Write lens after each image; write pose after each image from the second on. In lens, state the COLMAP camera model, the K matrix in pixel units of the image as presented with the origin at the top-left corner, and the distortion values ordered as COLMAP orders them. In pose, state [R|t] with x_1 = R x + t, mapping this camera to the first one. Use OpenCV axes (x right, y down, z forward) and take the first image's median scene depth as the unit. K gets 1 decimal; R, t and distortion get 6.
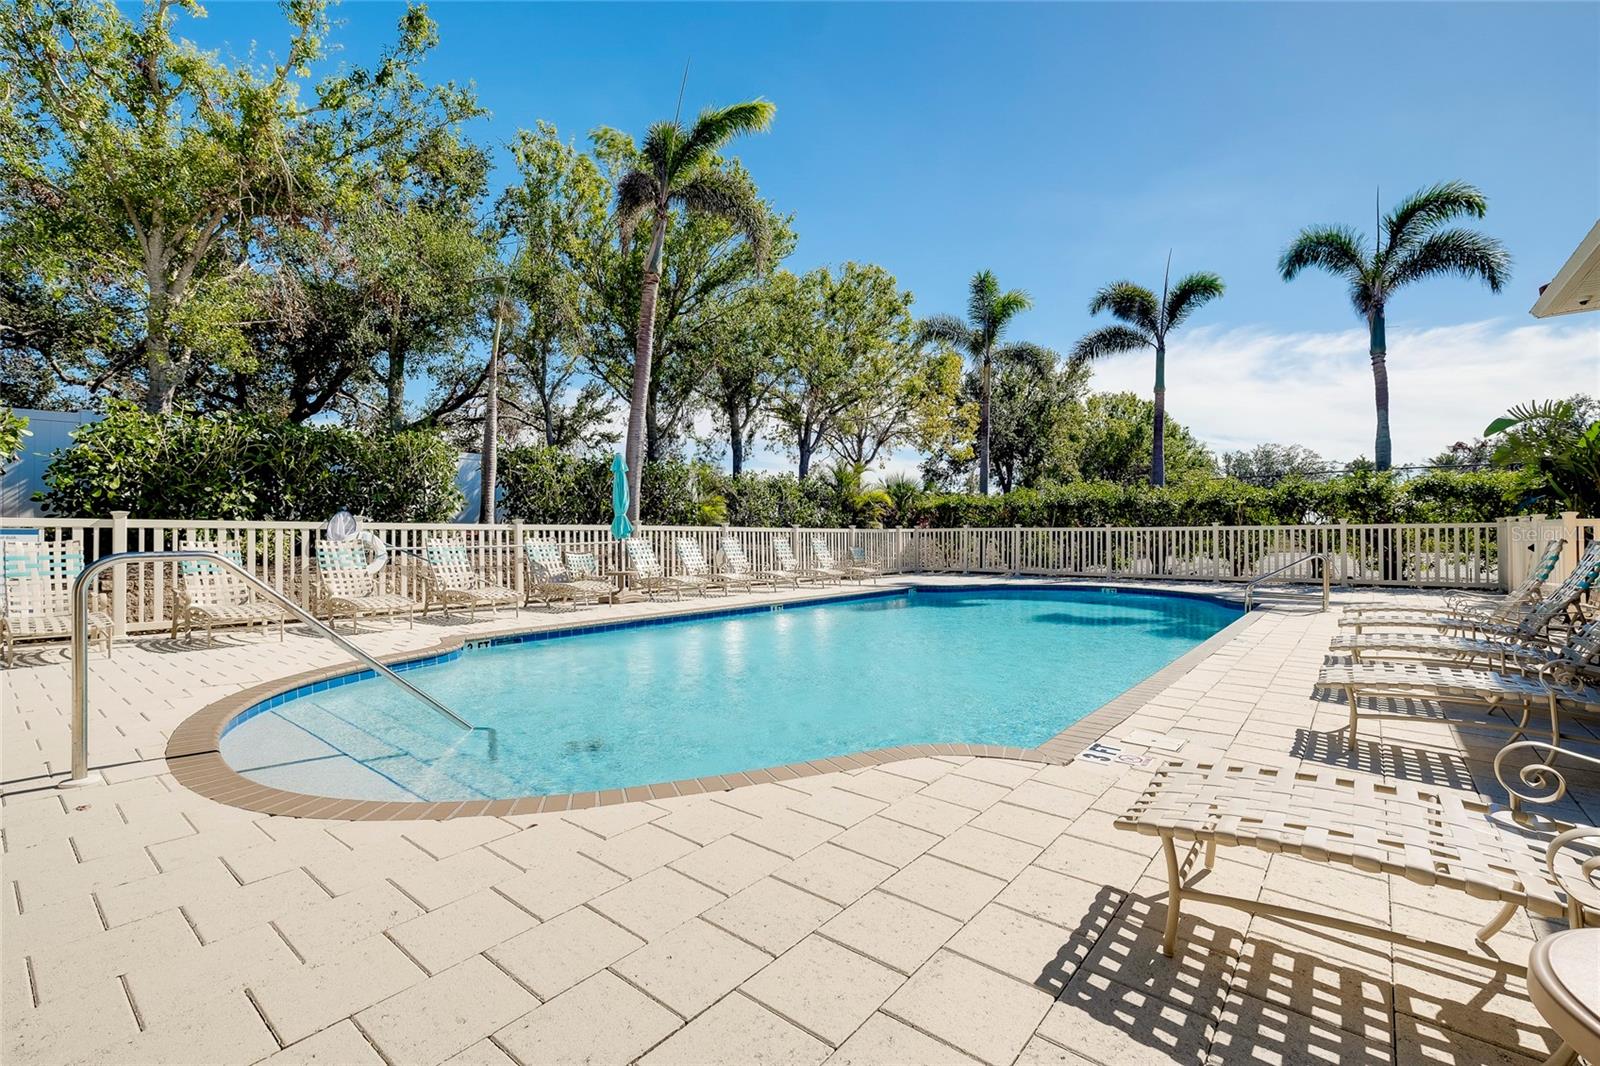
lens RADIAL K [[706.3, 0, 795.2], [0, 706.3, 526.0], [0, 0, 1]] dist [0.000998, -0.000317]
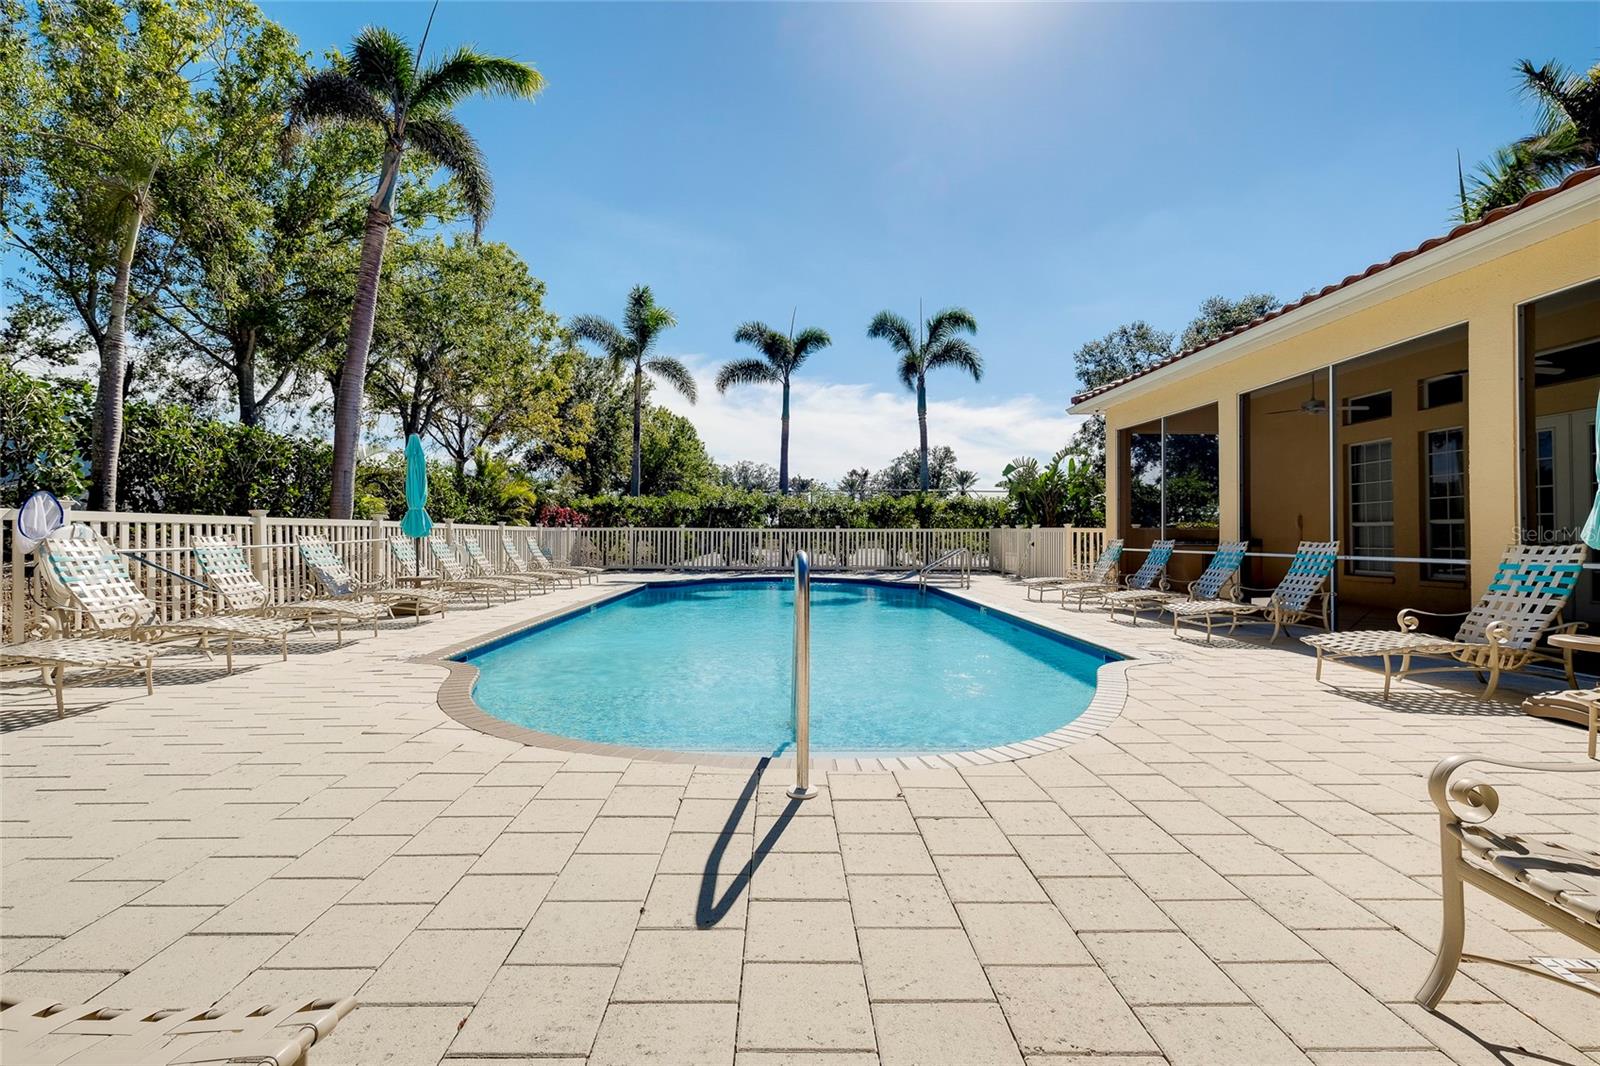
lens RADIAL K [[706.3, 0, 806.6], [0, 706.3, 530.1], [0, 0, 1]] dist [0.000998, -0.000317]
pose [[0.758173, 0.010862, 0.651963, -0.303942], [-0.015818, 0.999873, 0.001736, 0.001103], [-0.651861, -0.011629, 0.758249, 0.042232]]
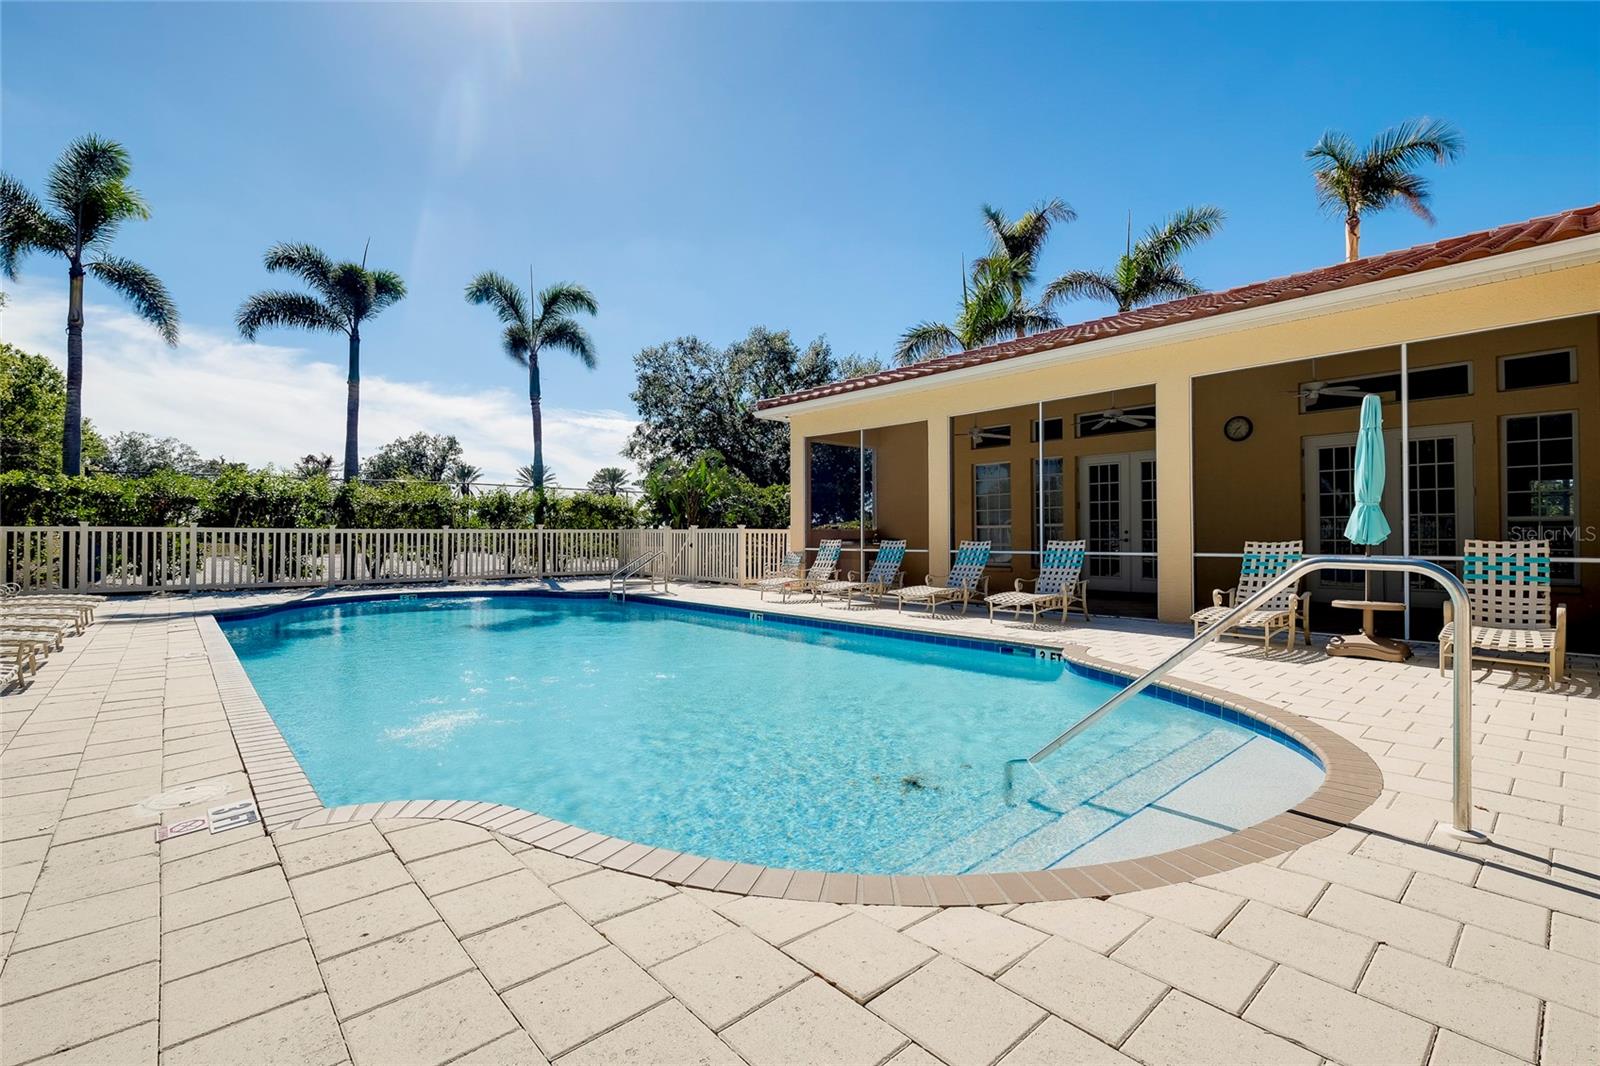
lens RADIAL K [[706.3, 0, 798.8], [0, 706.3, 539.9], [0, 0, 1]] dist [0.000998, -0.000317]
pose [[0.149506, -0.003556, 0.988754, -0.370885], [-0.012910, 0.999901, 0.005548, 0.003327], [-0.988677, -0.013594, 0.149446, 0.325593]]
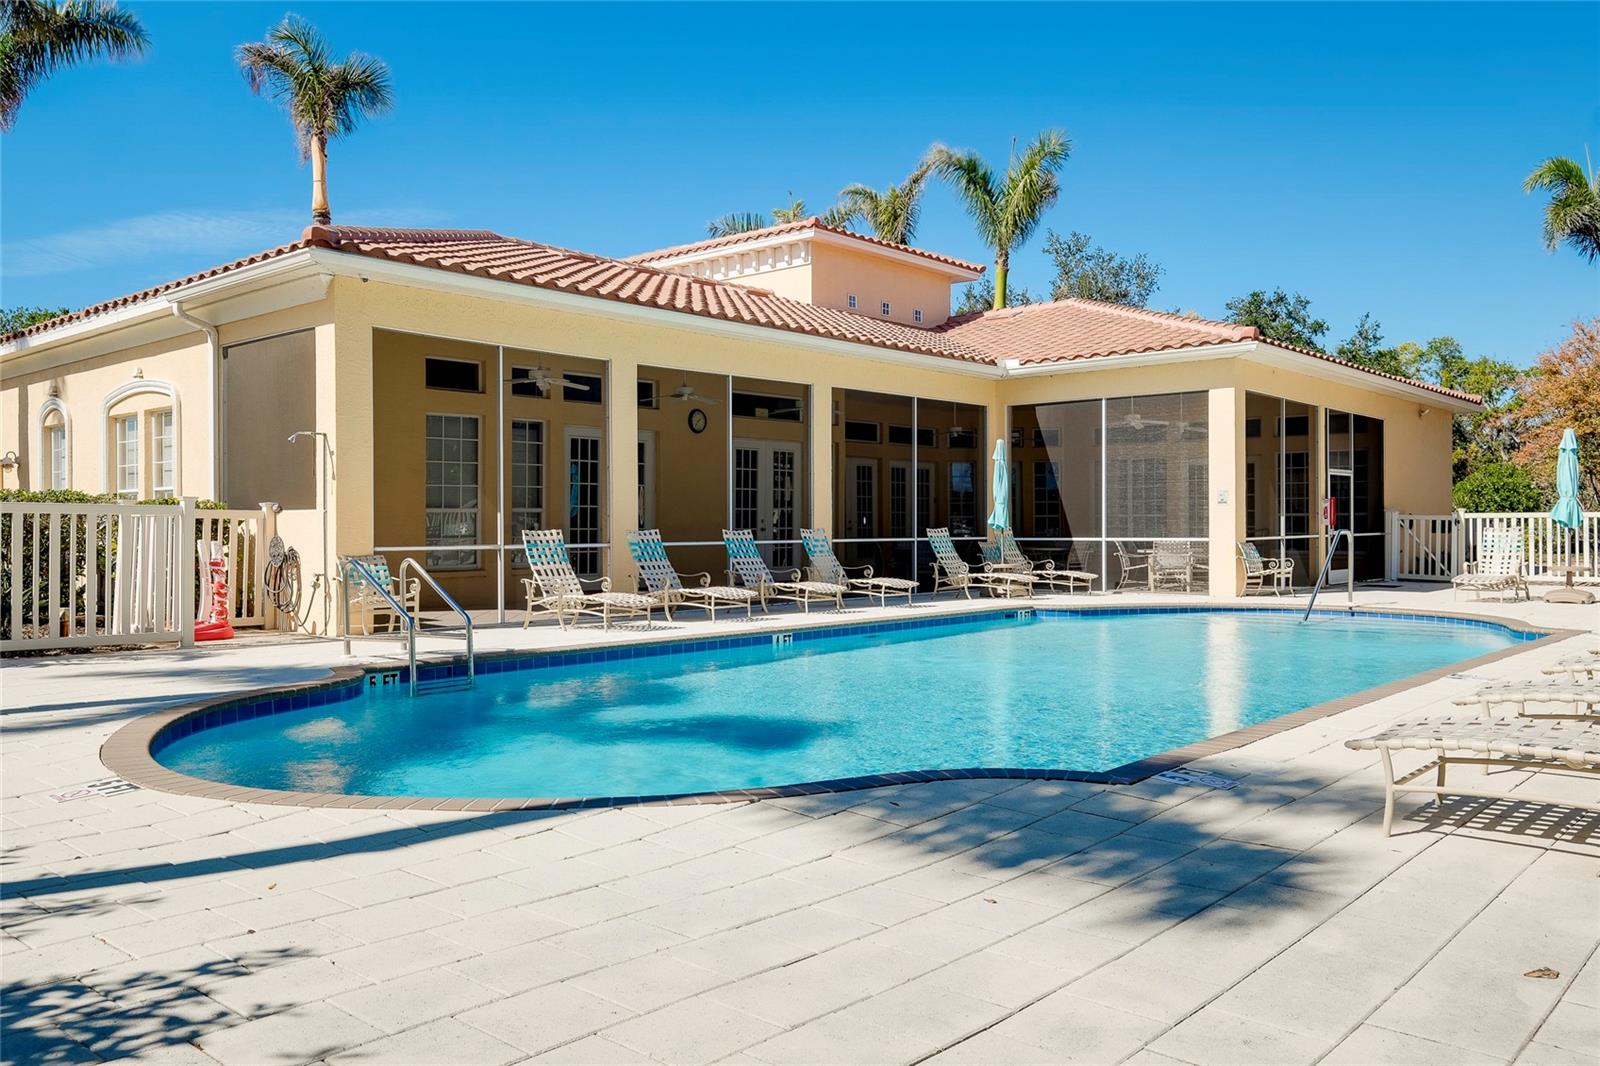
lens RADIAL K [[1214.2, 0, 801.0], [0, 1214.2, 527.7], [0, 0, 1]] dist [-0.001830, 0.002017]
pose [[-0.999012, 0.006851, 0.043912, 0.244349], [0.006037, 0.999808, -0.018650, 0.024194], [-0.044032, -0.018366, -0.998861, 1.259154]]
